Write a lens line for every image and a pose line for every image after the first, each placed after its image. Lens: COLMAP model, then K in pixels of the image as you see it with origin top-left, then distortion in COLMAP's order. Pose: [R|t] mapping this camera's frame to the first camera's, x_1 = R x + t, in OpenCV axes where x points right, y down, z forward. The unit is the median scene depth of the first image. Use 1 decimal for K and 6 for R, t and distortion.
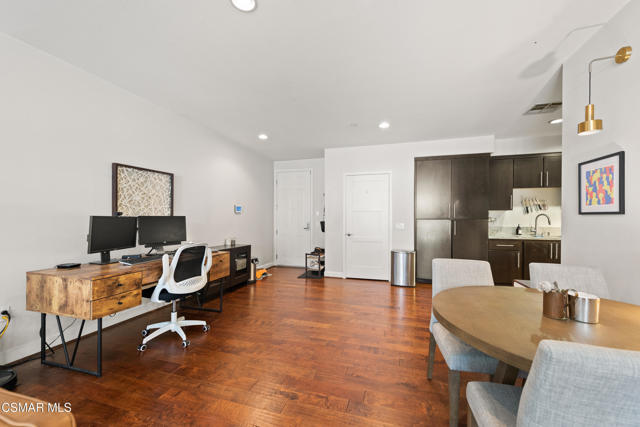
lens RADIAL K [[254.1, 0, 321.3], [0, 254.1, 218.7], [0, 0, 1]] dist [0.016136, -0.005246]
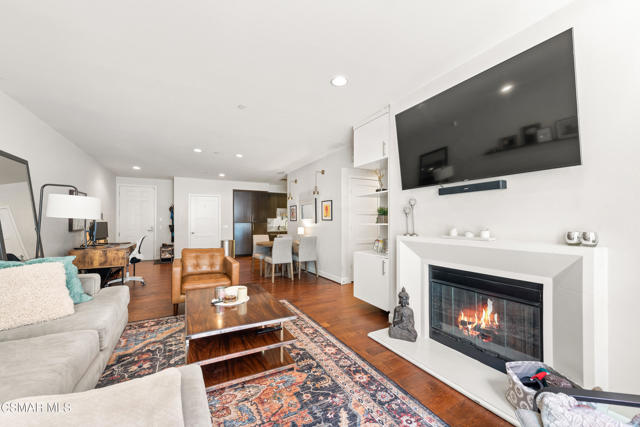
lens RADIAL K [[254.1, 0, 322.3], [0, 254.1, 220.8], [0, 0, 1]] dist [0.016136, -0.005246]
pose [[0.697420, -0.001777, 0.716661, -0.533946], [0.008061, 0.999953, -0.005365, 0.002224], [-0.716618, 0.009519, 0.697401, -0.790034]]
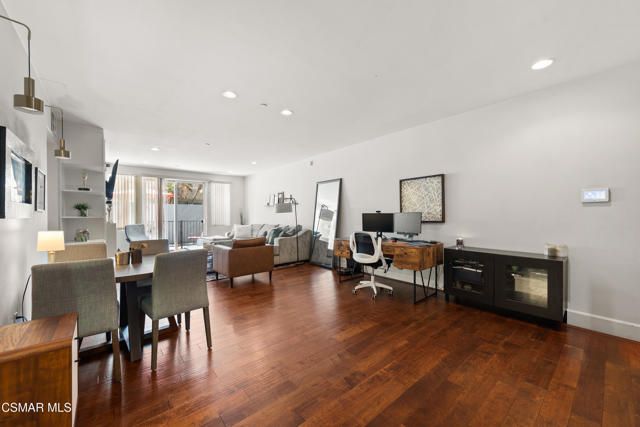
lens RADIAL K [[254.1, 0, 318.9], [0, 254.1, 212.5], [0, 0, 1]] dist [0.016136, -0.005246]
pose [[-0.548980, -0.010302, -0.835772, 0.489703], [-0.000235, 0.999926, -0.012171, 0.004090], [0.835836, -0.006485, -0.548941, 0.883419]]
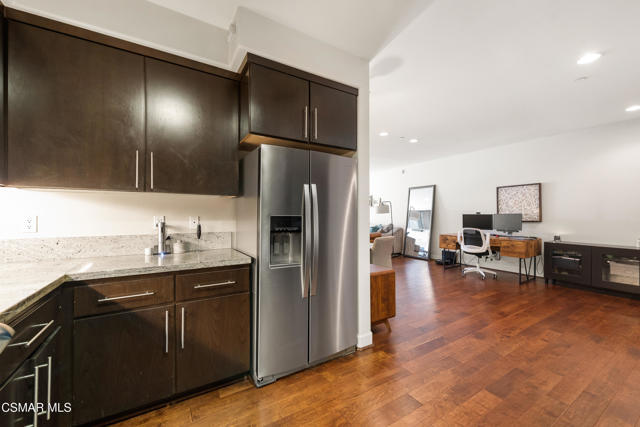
lens RADIAL K [[254.1, 0, 322.7], [0, 254.1, 213.2], [0, 0, 1]] dist [0.016136, -0.005246]
pose [[-0.669216, -0.008789, -0.743016, 0.948827], [-0.002896, 0.999953, -0.009219, 0.002864], [0.743062, -0.004018, -0.669211, 0.804117]]
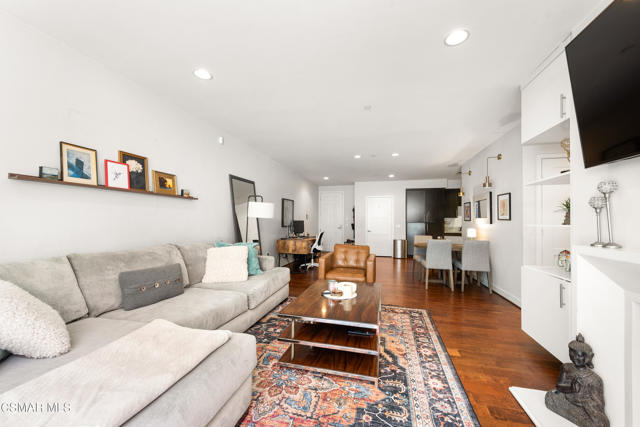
lens RADIAL K [[254.1, 0, 321.0], [0, 254.1, 218.8], [0, 0, 1]] dist [0.016136, -0.005246]
pose [[0.998824, 0.004099, 0.048317, -0.350760], [-0.003405, 0.999890, -0.014418, 0.004747], [-0.048371, 0.014236, 0.998728, -0.843722]]
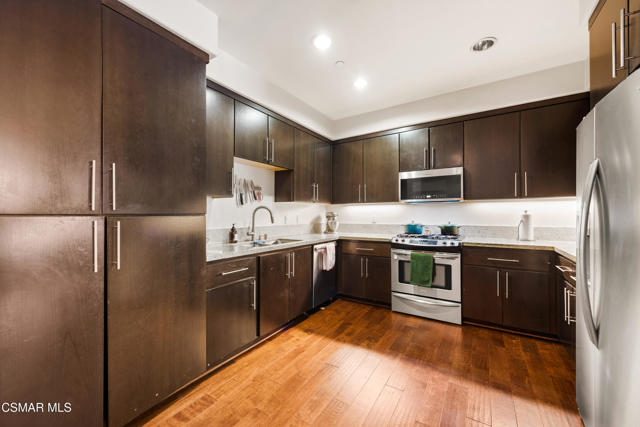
lens RADIAL K [[254.1, 0, 319.1], [0, 254.1, 213.2], [0, 0, 1]] dist [0.016136, -0.005246]
pose [[0.282457, 0.005126, 0.959266, 0.303503], [0.007434, 0.999944, -0.007532, 0.004036], [-0.959251, 0.009259, 0.282403, 0.698800]]
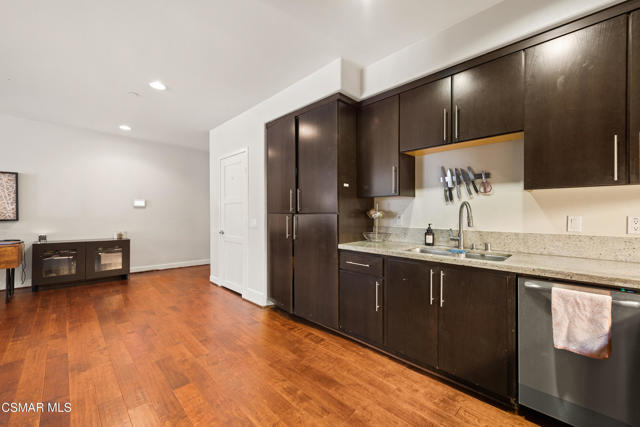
lens RADIAL K [[254.1, 0, 321.5], [0, 254.1, 214.3], [0, 0, 1]] dist [0.016136, -0.005246]
pose [[0.878114, 0.001864, -0.478447, 0.867934], [-0.002025, 0.999998, 0.000180, 0.003410], [0.478447, 0.000811, 0.878116, 0.493059]]
